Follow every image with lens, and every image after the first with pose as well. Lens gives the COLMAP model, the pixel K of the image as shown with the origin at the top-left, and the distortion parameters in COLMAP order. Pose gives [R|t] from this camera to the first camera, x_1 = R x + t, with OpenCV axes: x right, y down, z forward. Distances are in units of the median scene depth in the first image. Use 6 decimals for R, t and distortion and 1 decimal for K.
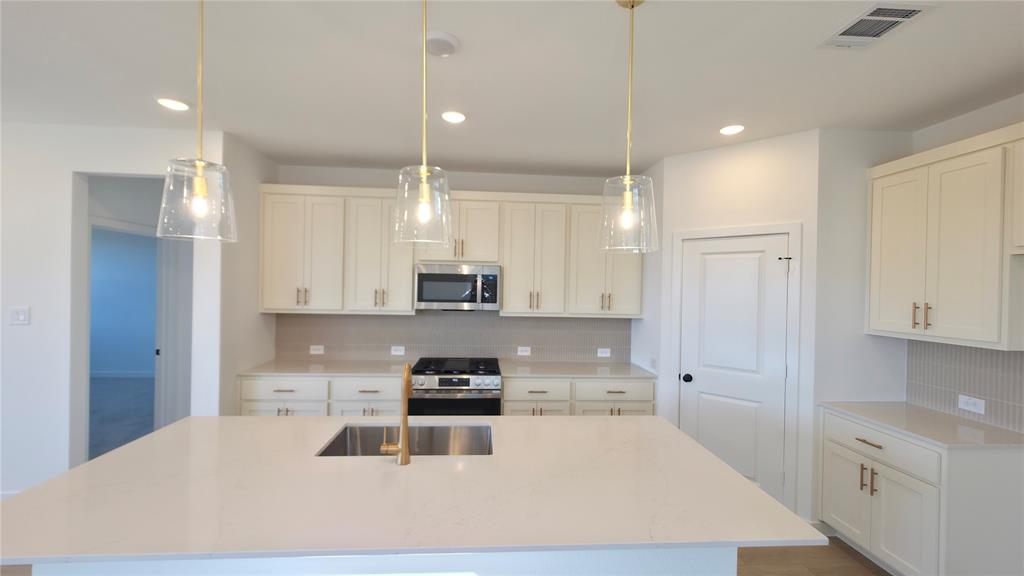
lens RADIAL K [[414.3, 0, 511.9], [0, 414.3, 288.9], [0, 0, 1]] dist [0.003367, 0.000536]
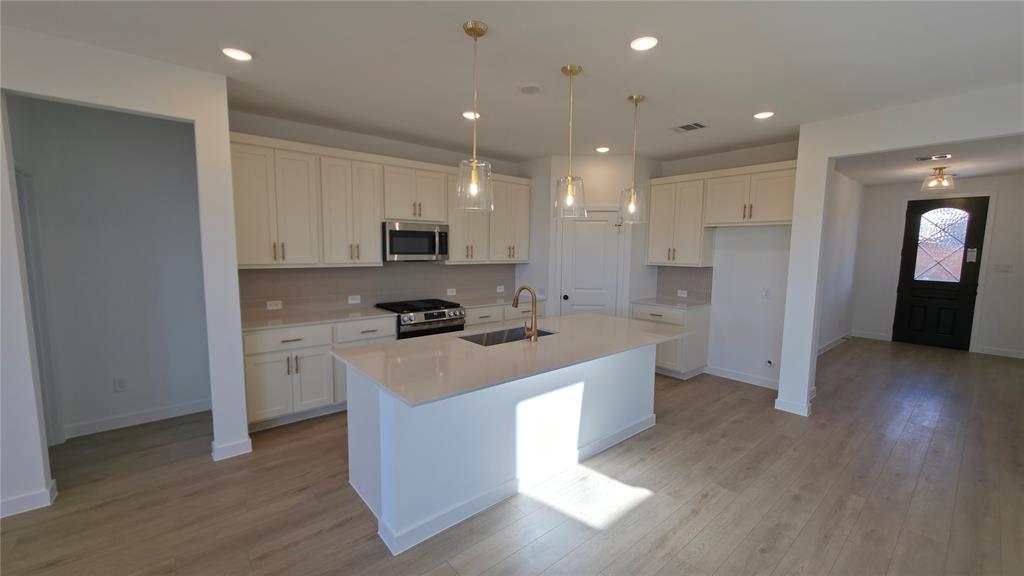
lens RADIAL K [[414.3, 0, 506.6], [0, 414.3, 287.9], [0, 0, 1]] dist [0.003367, 0.000536]
pose [[0.801786, -0.067626, 0.593773, -0.662859], [0.008560, 0.994774, 0.101738, 0.008703], [-0.597550, -0.076490, 0.798175, -0.146038]]
